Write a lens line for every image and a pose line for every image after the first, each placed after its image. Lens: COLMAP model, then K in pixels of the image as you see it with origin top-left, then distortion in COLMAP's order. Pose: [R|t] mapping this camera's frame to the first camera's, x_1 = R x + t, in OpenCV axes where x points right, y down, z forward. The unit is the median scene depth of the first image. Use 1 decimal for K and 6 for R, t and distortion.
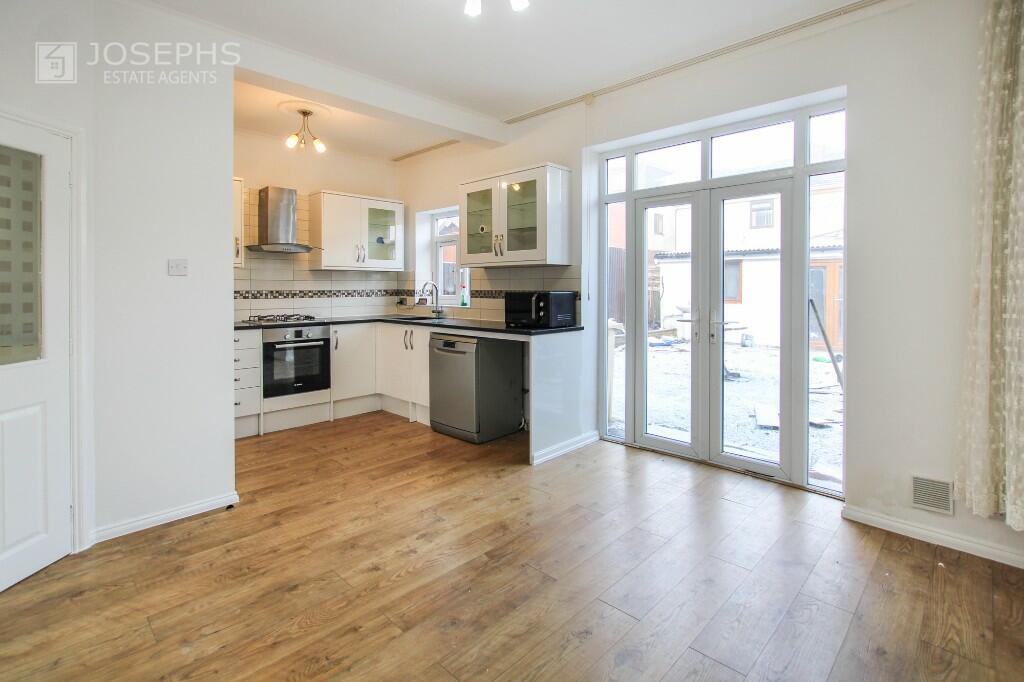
lens RADIAL K [[480.9, 0, 491.3], [0, 480.9, 294.5], [0, 0, 1]] dist [-0.012846, 0.000538]
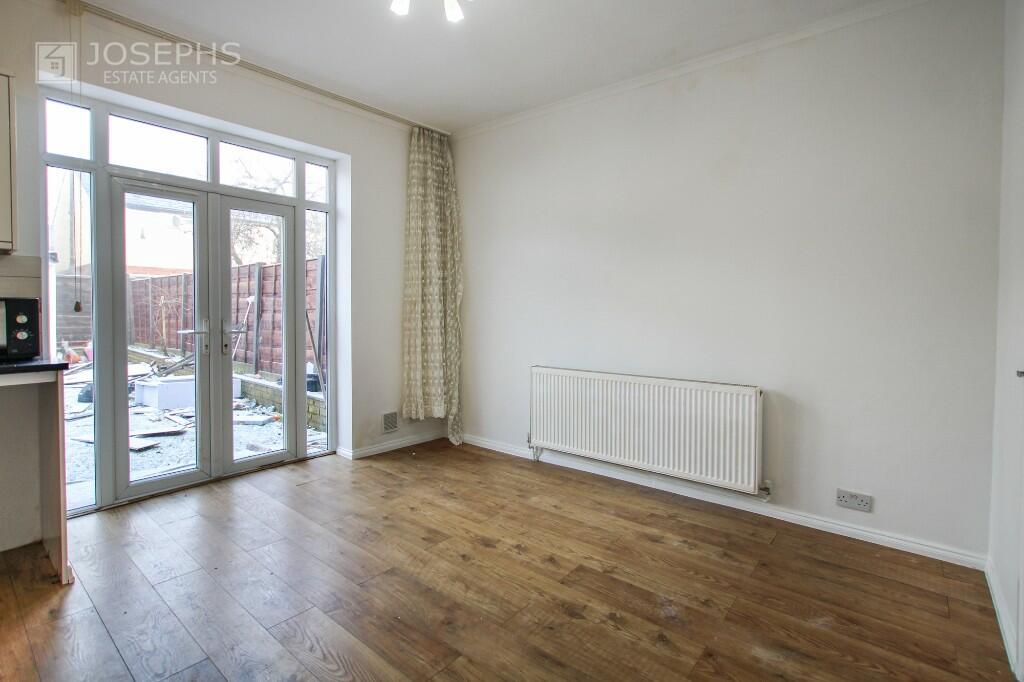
lens RADIAL K [[490.8, 0, 513.6], [0, 490.8, 320.9], [0, 0, 1]] dist [-0.001380, -0.000359]
pose [[-0.100931, -0.026589, 0.994538, -0.432411], [0.006000, 0.999608, 0.027334, 0.007922], [-0.994875, 0.008726, -0.100732, 0.375481]]
